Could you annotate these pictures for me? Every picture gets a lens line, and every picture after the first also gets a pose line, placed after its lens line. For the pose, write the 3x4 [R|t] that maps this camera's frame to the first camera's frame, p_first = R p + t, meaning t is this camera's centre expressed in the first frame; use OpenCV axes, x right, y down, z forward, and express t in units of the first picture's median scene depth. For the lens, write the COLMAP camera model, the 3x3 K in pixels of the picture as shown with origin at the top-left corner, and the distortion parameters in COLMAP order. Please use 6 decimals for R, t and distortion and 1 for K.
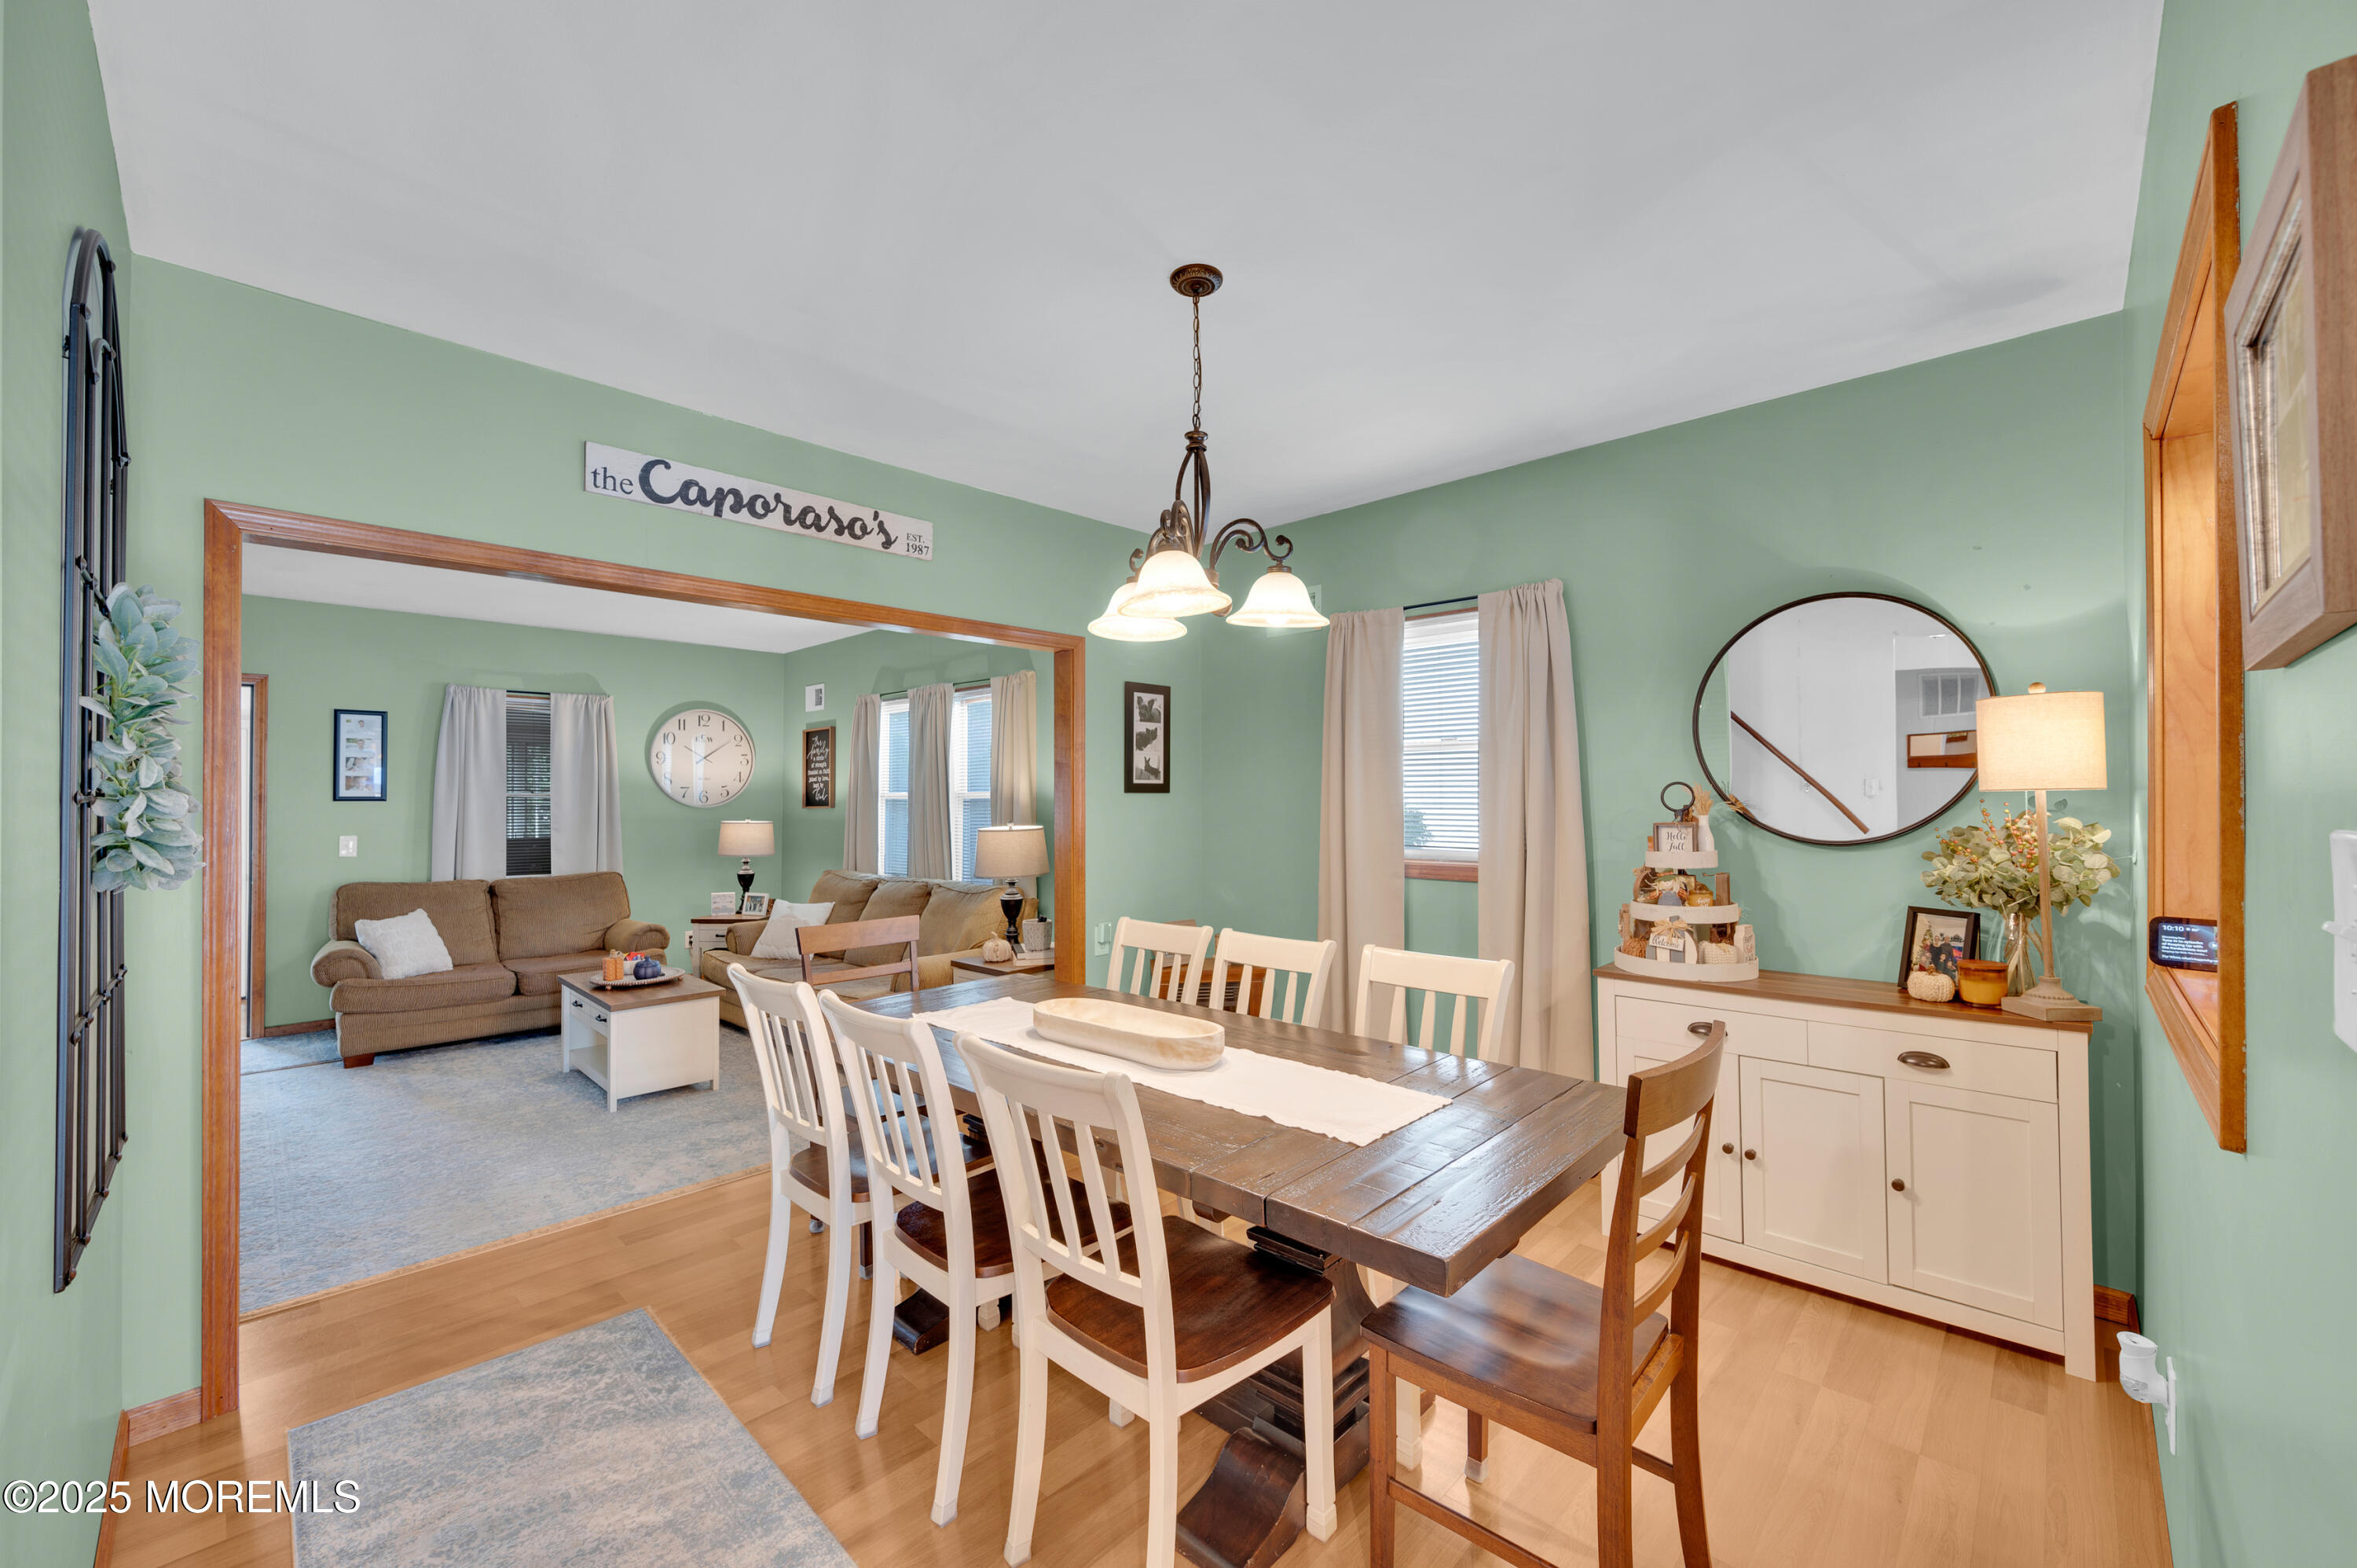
lens RADIAL K [[917.2, 0, 1173.9], [0, 917.2, 790.2], [0, 0, 1]] dist [-0.000102, 0.000430]
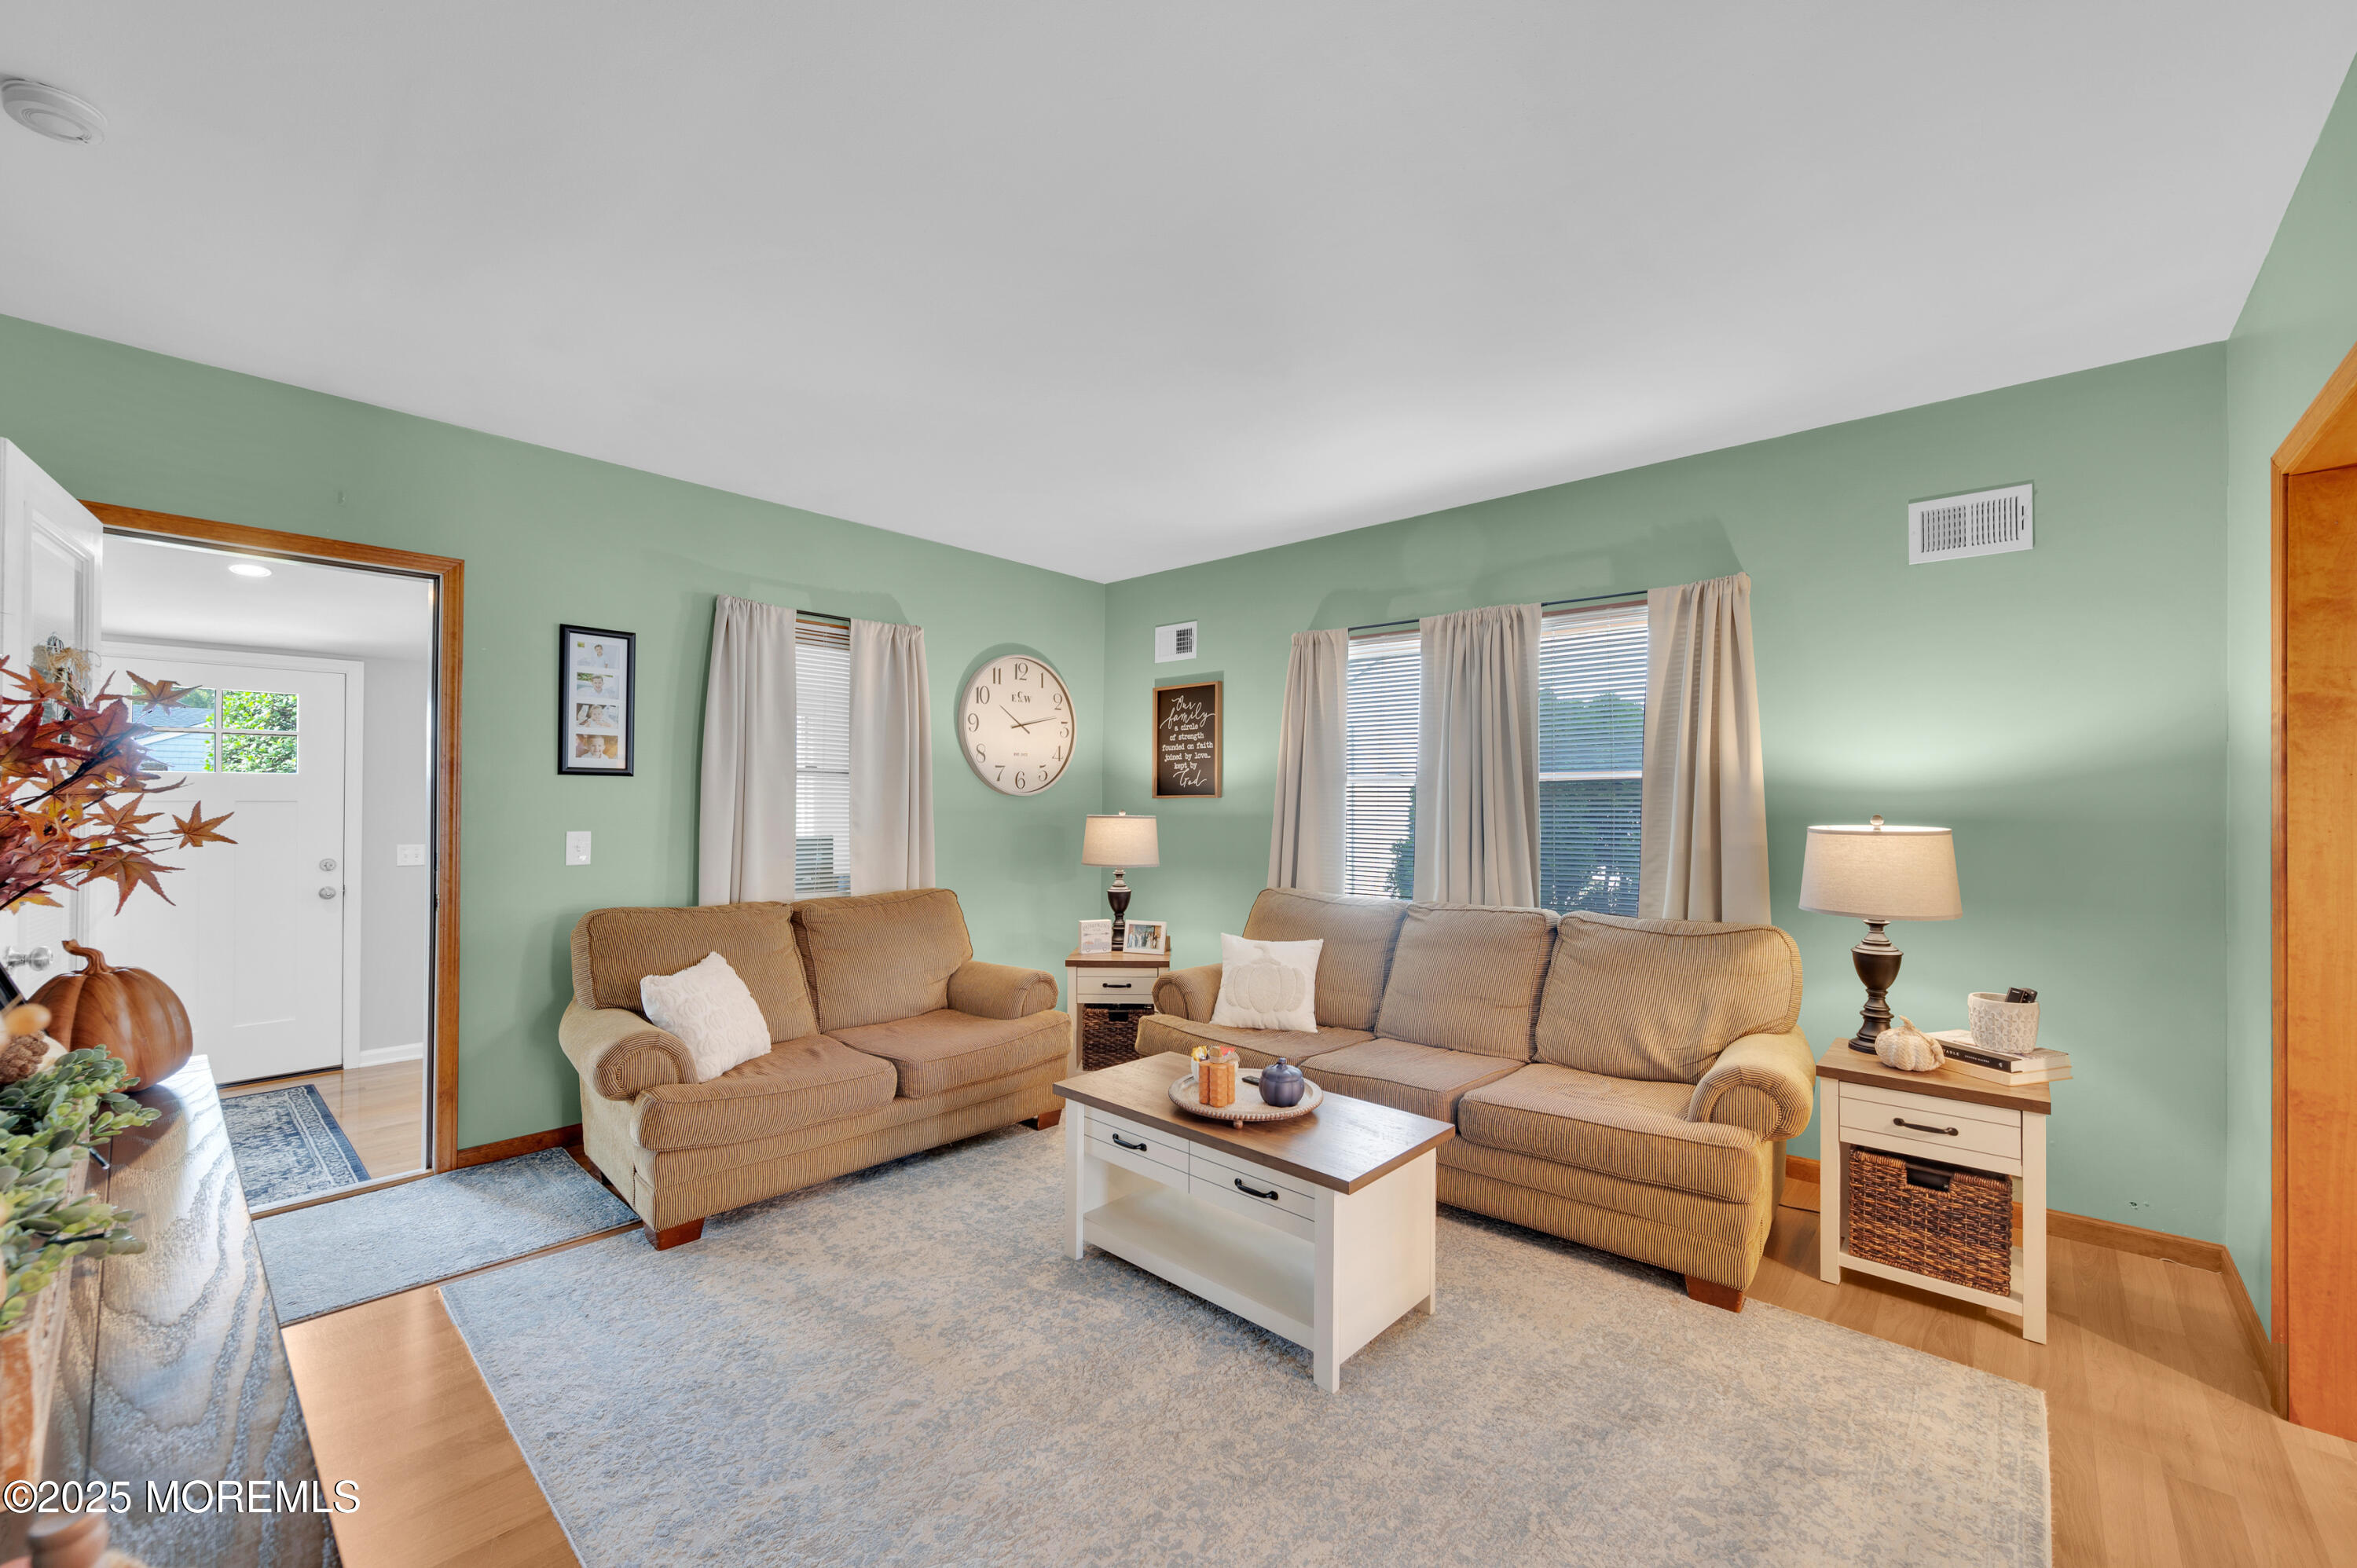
lens RADIAL K [[917.2, 0, 1188.9], [0, 917.2, 797.8], [0, 0, 1]] dist [-0.000102, 0.000430]
pose [[0.999198, 0.010176, 0.038724, -0.503249], [-0.010347, 0.999938, 0.004227, 0.019981], [-0.038678, -0.004624, 0.999241, 0.359735]]
